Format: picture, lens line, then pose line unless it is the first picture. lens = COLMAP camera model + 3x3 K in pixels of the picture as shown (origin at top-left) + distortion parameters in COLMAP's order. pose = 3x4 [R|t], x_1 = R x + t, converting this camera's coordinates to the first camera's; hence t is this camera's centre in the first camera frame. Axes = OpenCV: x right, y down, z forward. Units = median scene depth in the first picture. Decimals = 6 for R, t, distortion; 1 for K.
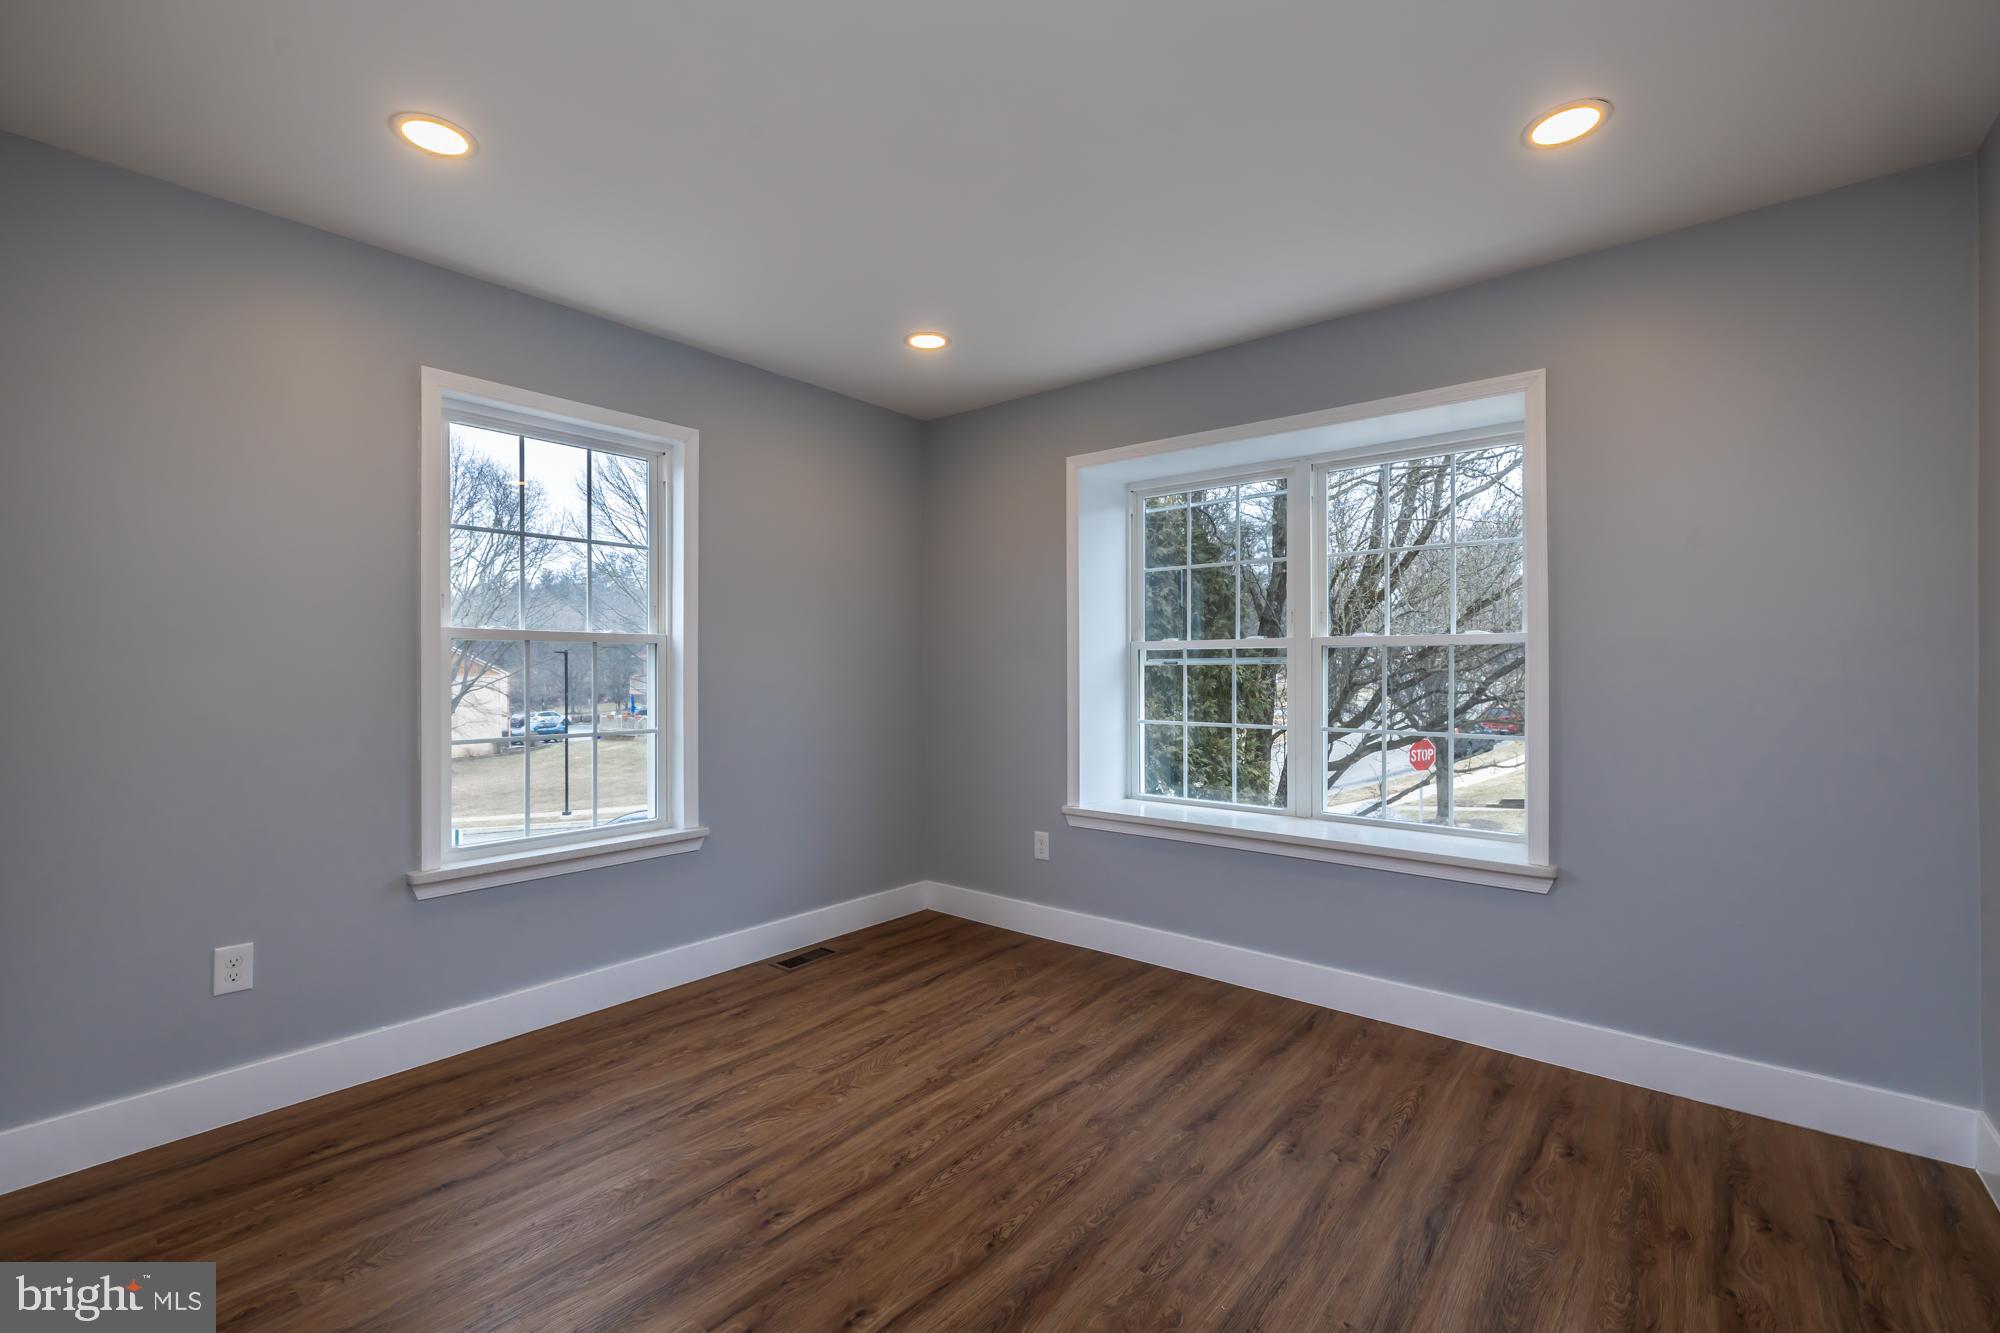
lens RADIAL K [[861.7, 0, 999.3], [0, 861.7, 663.2], [0, 0, 1]] dist [0.000406, -0.000111]
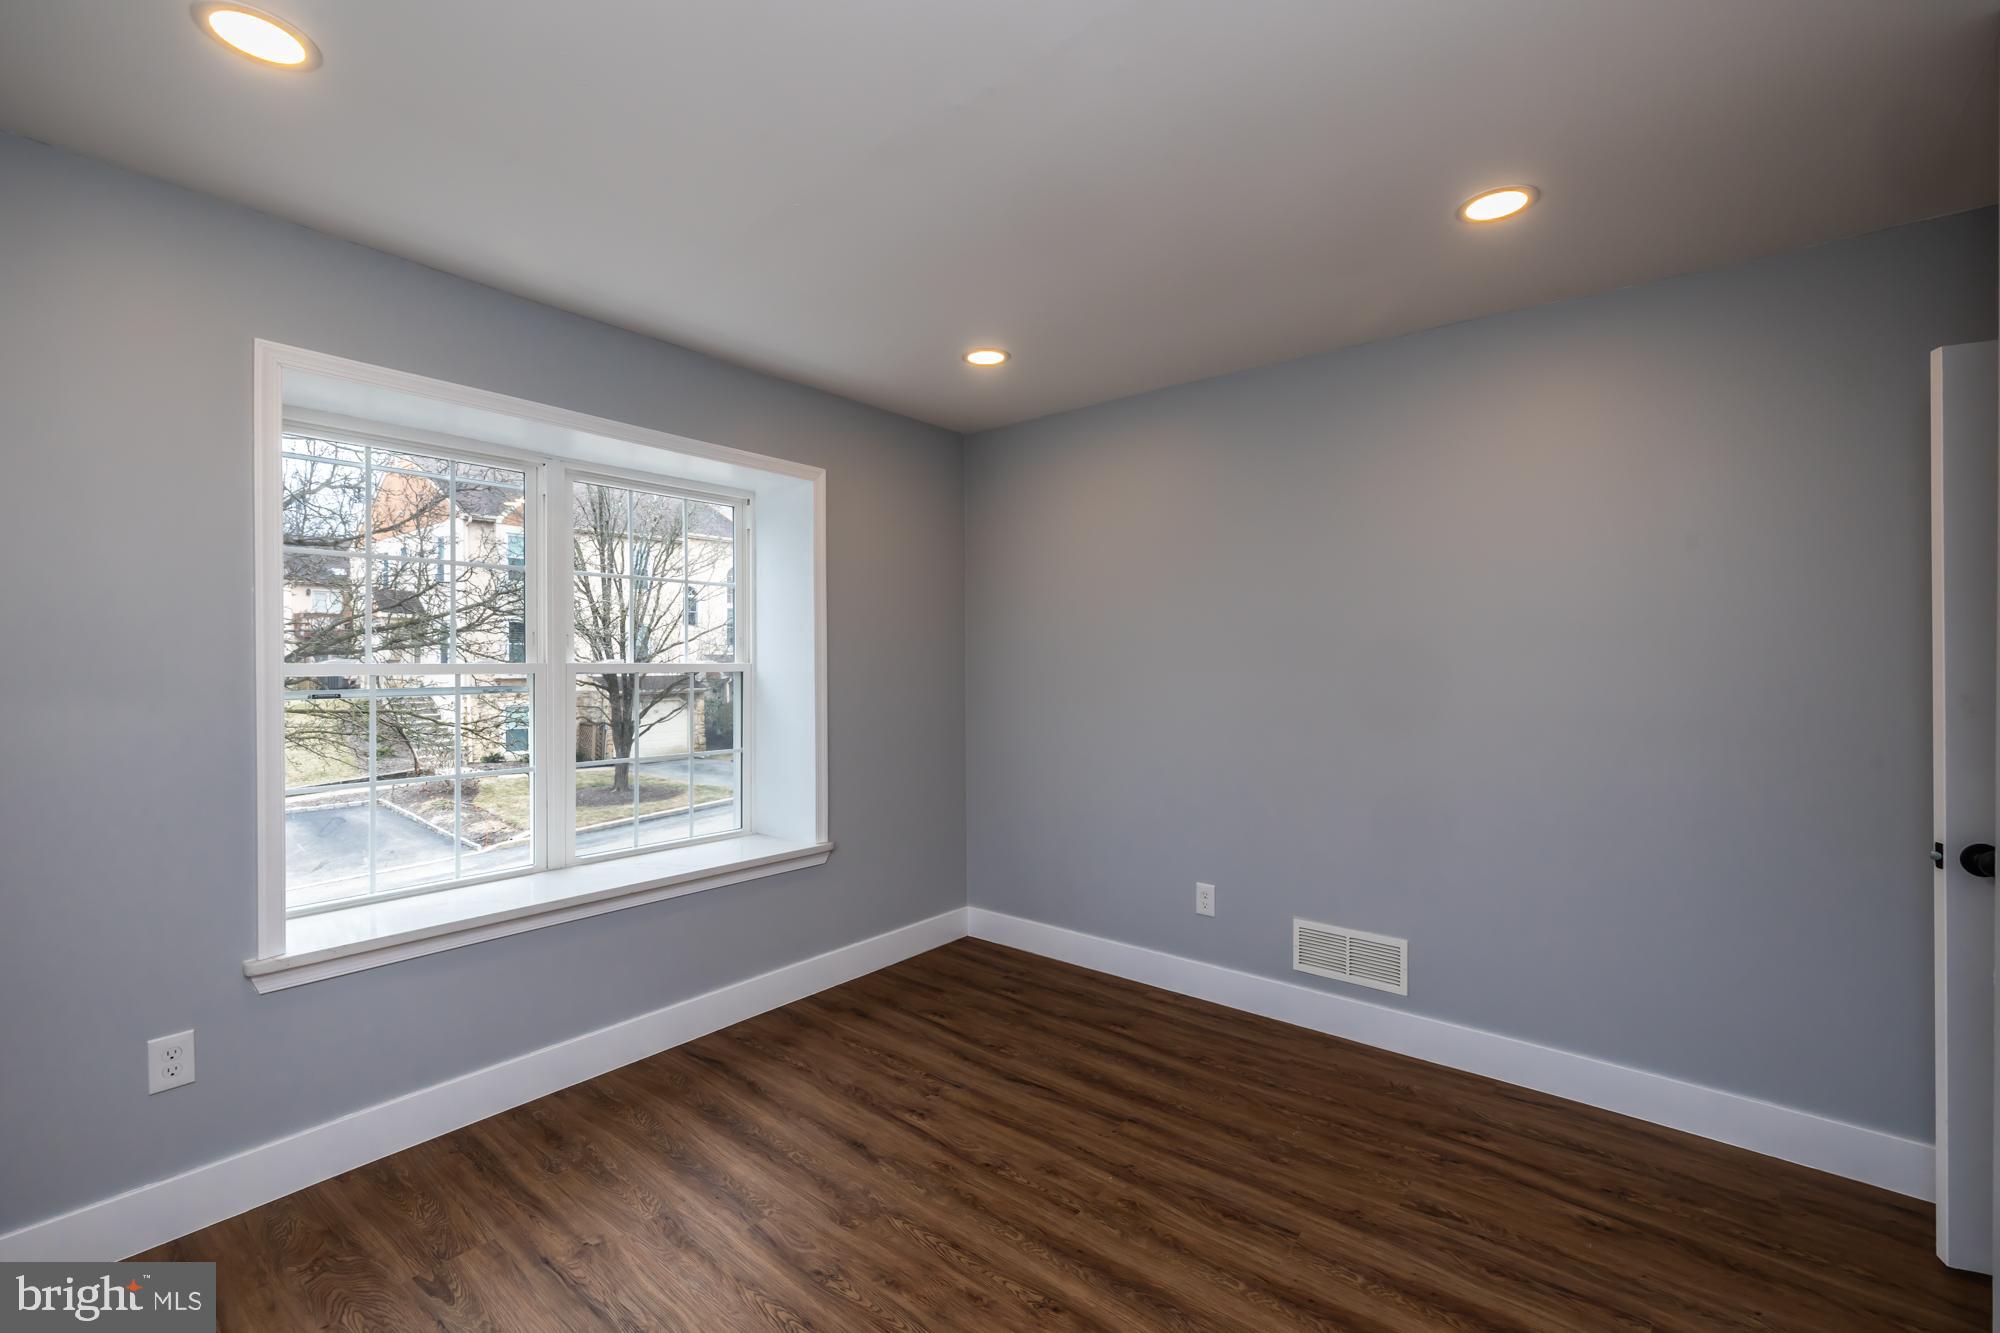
lens RADIAL K [[837.5, 0, 996.6], [0, 837.5, 653.2], [0, 0, 1]] dist [-0.001934, 0.000161]
pose [[-0.006854, 0.009056, 0.999936, -0.781536], [-0.007829, 0.999928, -0.009110, -0.058496], [-0.999946, -0.007891, -0.006782, 0.859383]]
